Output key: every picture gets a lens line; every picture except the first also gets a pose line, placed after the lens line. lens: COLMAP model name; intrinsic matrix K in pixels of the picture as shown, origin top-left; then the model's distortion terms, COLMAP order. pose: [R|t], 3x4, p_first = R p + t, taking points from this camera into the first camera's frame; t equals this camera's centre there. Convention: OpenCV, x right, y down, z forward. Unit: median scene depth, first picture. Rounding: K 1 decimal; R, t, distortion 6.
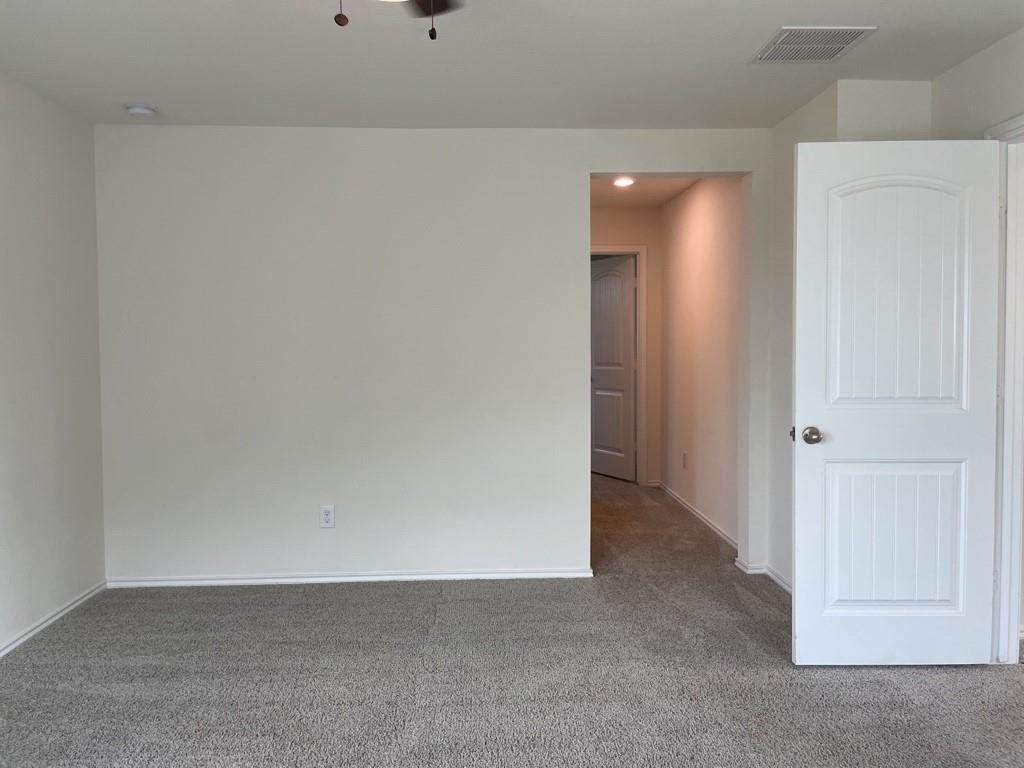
lens RADIAL K [[779.8, 0, 511.1], [0, 779.8, 379.9], [0, 0, 1]] dist [0.013313, -0.020723]
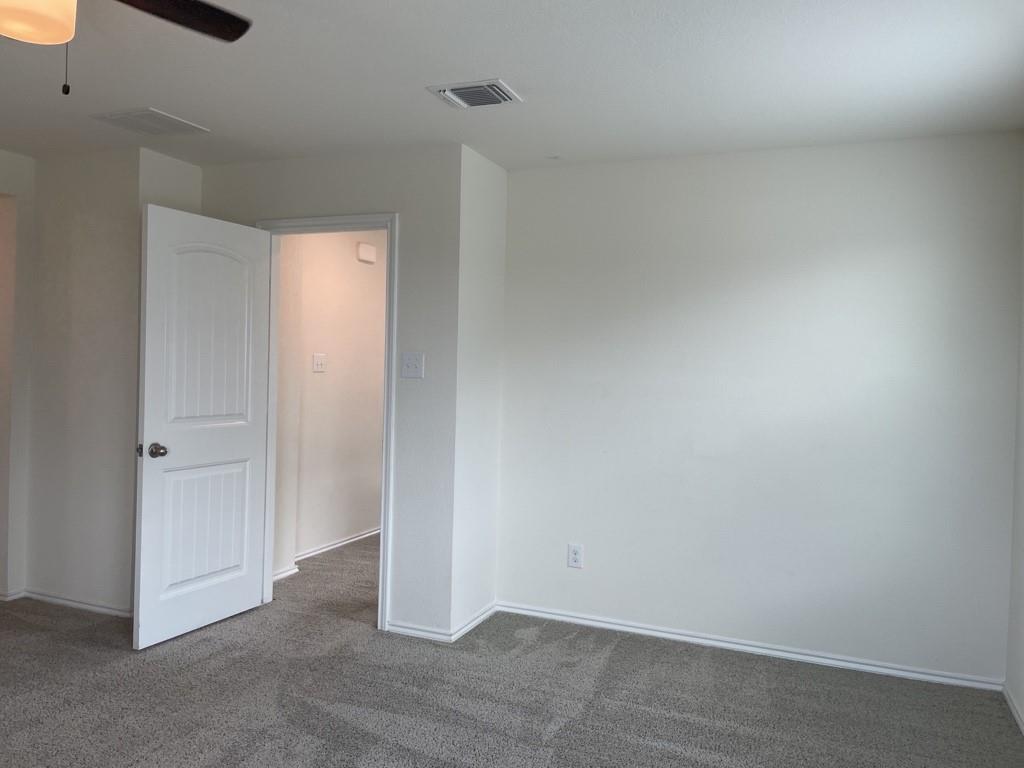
lens RADIAL K [[779.8, 0, 521.1], [0, 779.8, 388.3], [0, 0, 1]] dist [0.013313, -0.020723]
pose [[0.412088, -0.006874, 0.911118, -0.460145], [0.014858, 0.999889, 0.000824, -0.015687], [-0.911023, 0.013198, 0.412145, 0.001193]]
